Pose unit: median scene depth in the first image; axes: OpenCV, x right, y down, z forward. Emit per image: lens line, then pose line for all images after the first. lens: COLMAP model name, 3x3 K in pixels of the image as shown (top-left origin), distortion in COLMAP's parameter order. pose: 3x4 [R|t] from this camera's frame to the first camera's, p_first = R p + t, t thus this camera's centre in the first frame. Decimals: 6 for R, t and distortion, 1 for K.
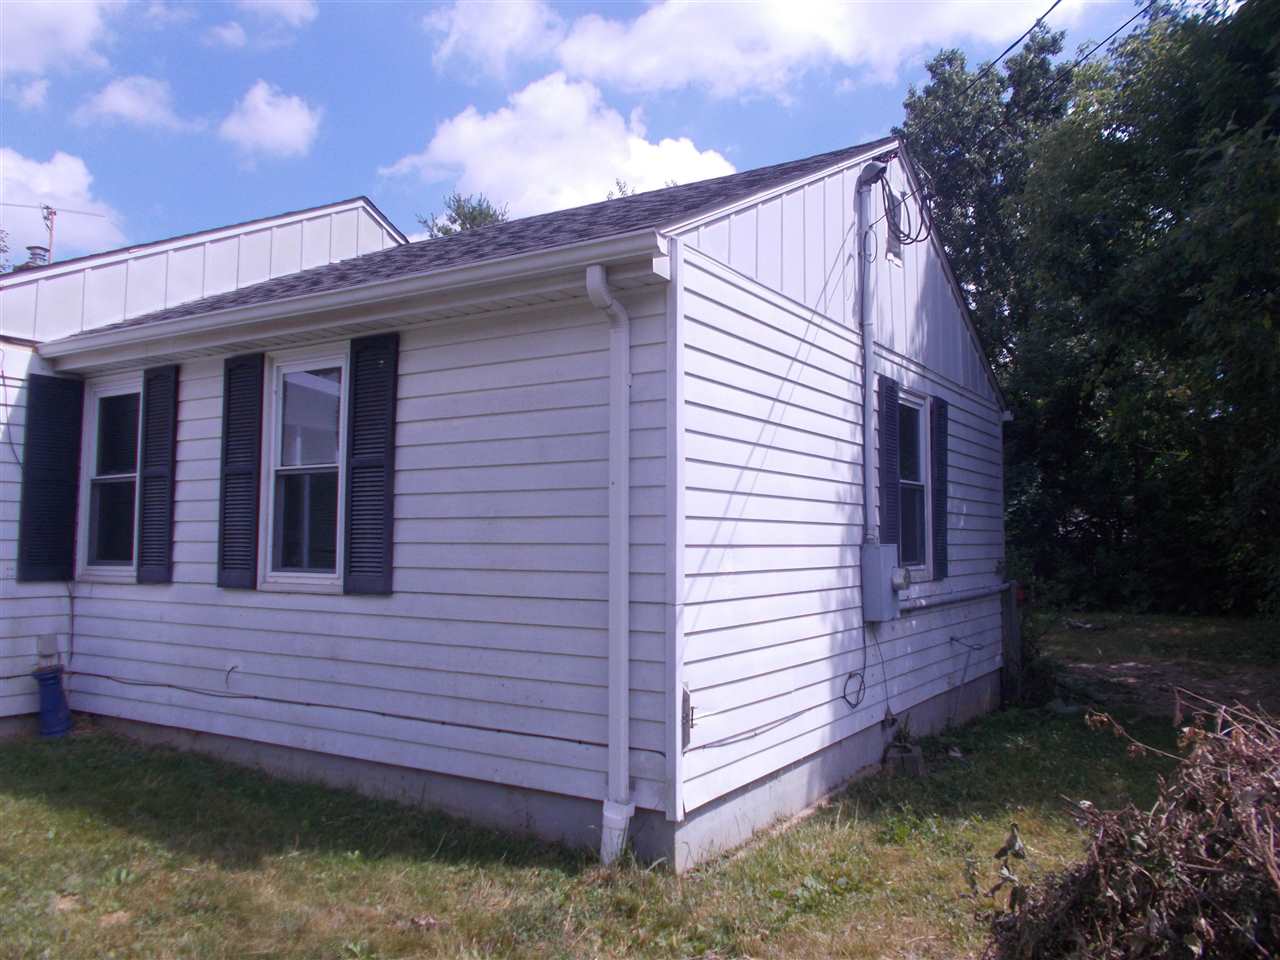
lens RADIAL K [[1010.5, 0, 640.0], [0, 1010.5, 480.0], [0, 0, 1]] dist [0.003343, -0.001677]
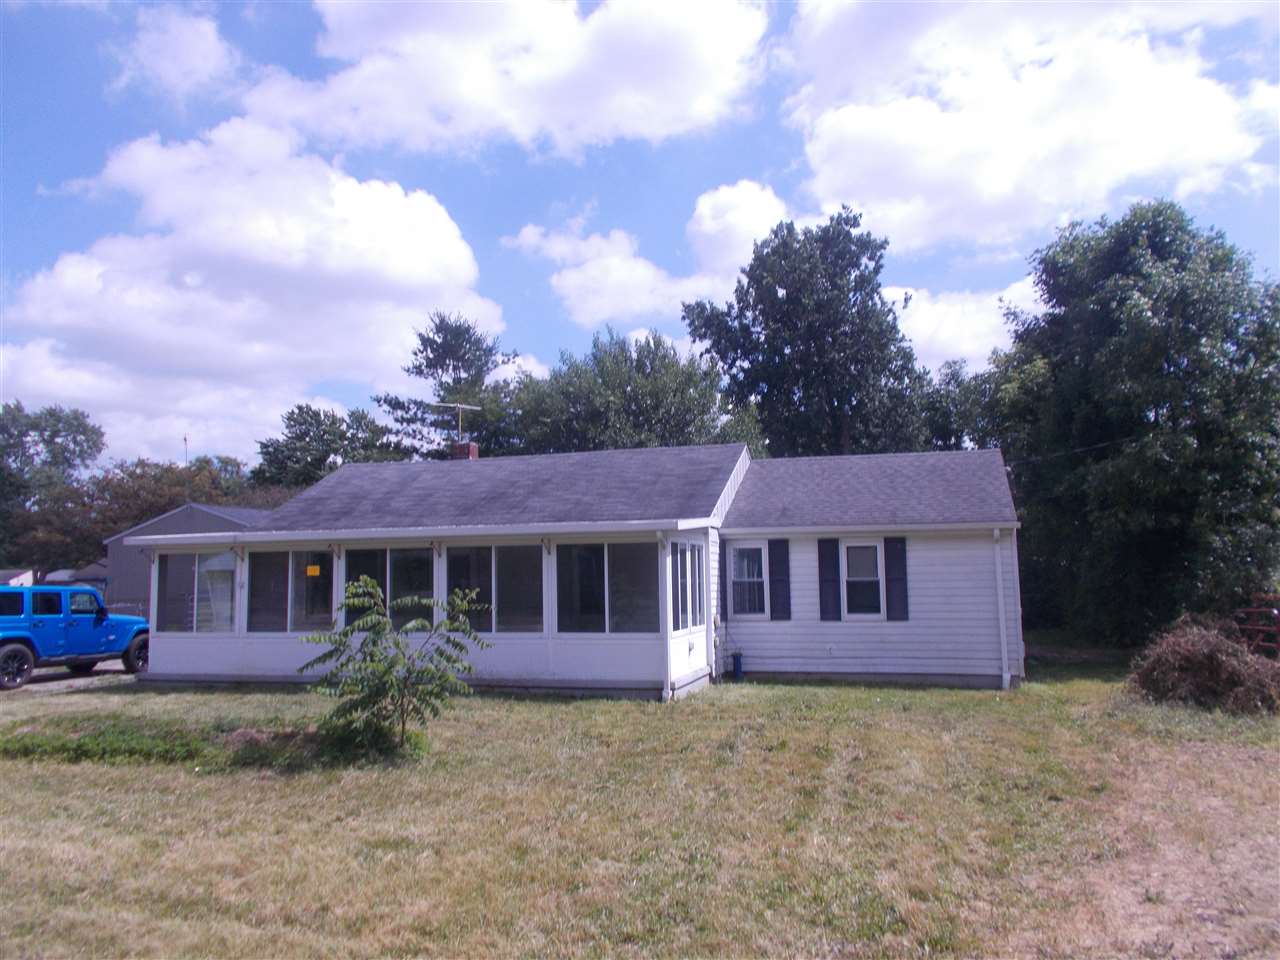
lens RADIAL K [[1010.5, 0, 640.0], [0, 1010.5, 480.0], [0, 0, 1]] dist [0.003343, -0.001677]
pose [[0.926142, 0.017259, 0.376779, -1.949348], [-0.006077, 0.999506, -0.030848, -0.195568], [-0.377125, 0.026280, 0.925789, -1.432403]]
